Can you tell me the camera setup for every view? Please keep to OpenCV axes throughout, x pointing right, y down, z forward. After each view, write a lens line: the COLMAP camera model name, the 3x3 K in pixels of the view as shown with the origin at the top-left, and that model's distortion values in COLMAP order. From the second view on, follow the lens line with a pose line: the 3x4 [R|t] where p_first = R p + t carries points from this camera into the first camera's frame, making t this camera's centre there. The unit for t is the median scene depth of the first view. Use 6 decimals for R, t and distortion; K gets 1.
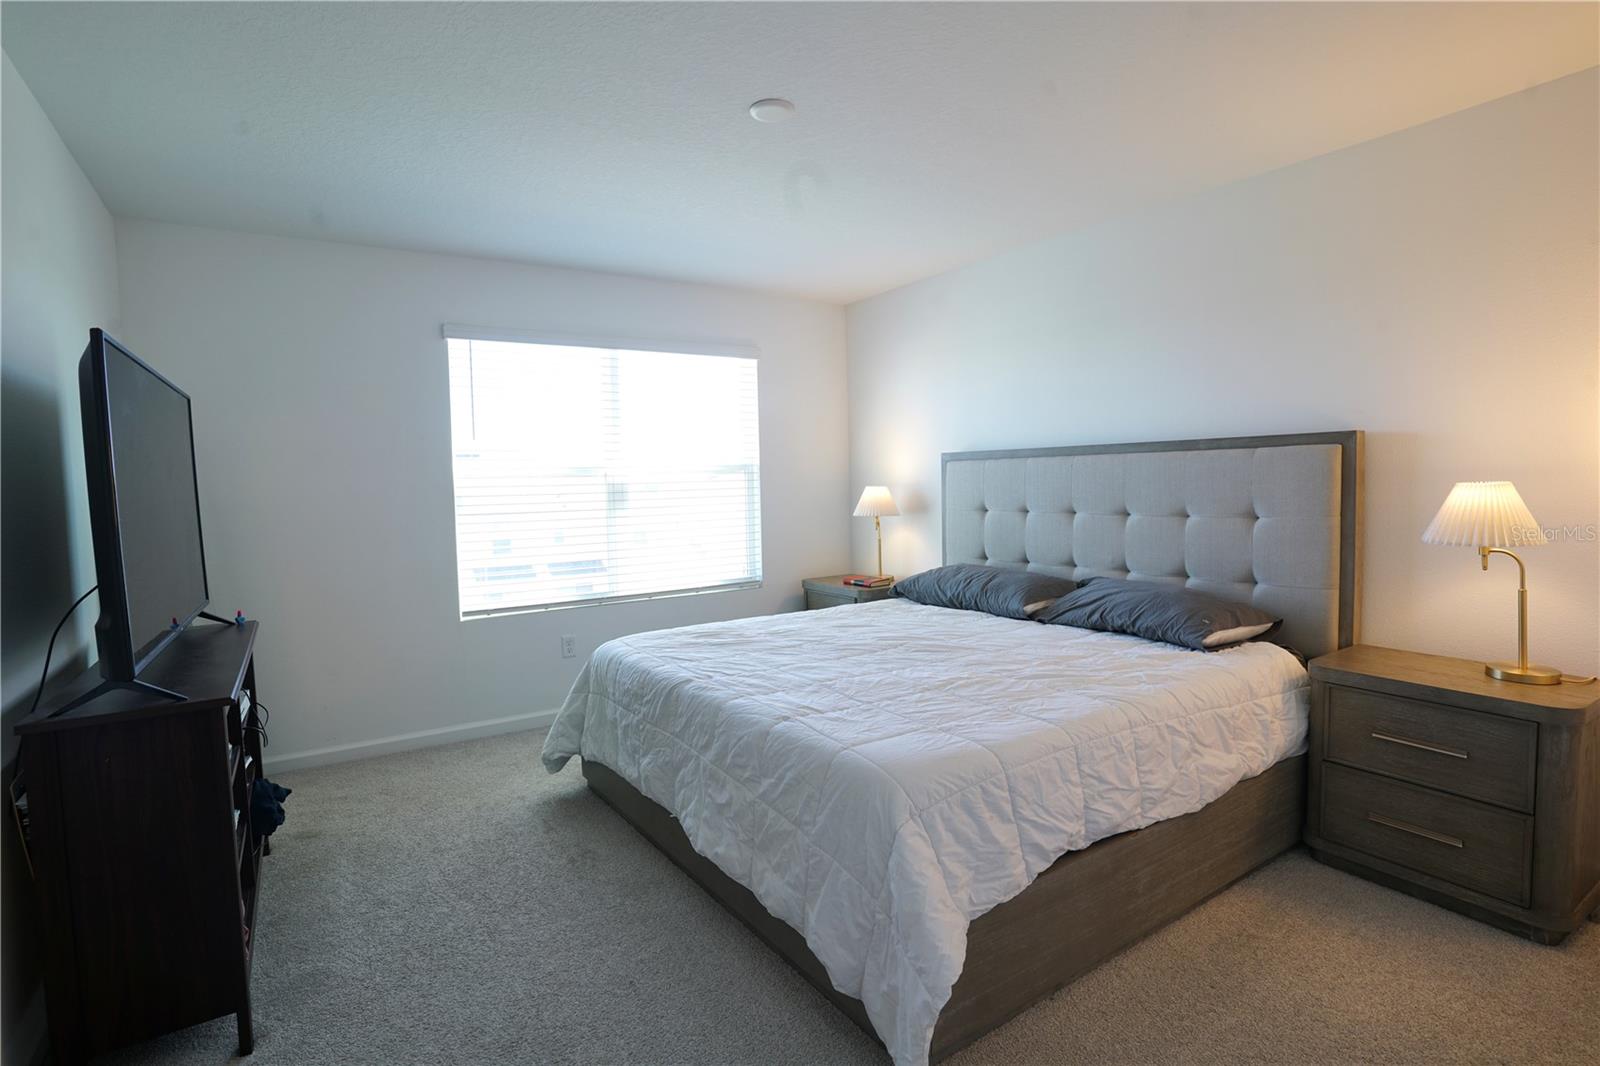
lens RADIAL K [[779.6, 0, 790.9], [0, 779.6, 529.4], [0, 0, 1]] dist [-0.081779, 0.040172]
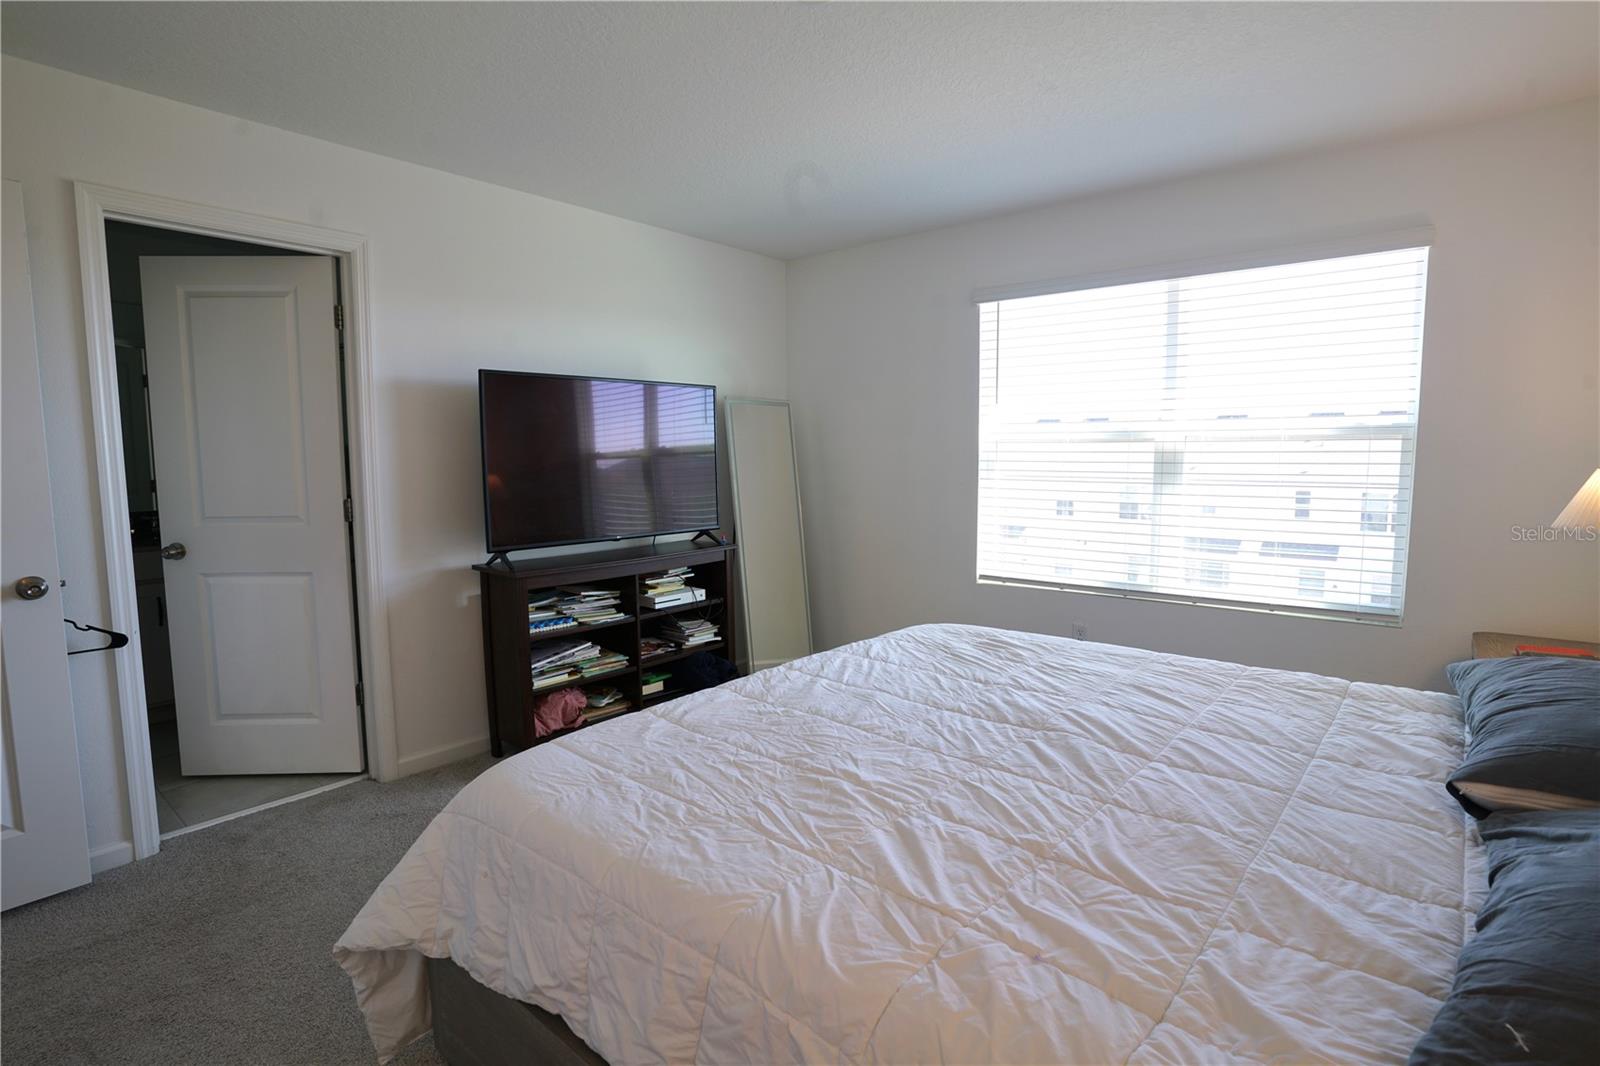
lens RADIAL K [[779.6, 0, 790.9], [0, 779.6, 529.4], [0, 0, 1]] dist [-0.081779, 0.040172]
pose [[0.293727, 0.114883, -0.948961, 0.456696], [-0.062549, 0.992934, 0.100847, -0.038853], [0.953841, 0.029735, 0.298838, 0.448505]]
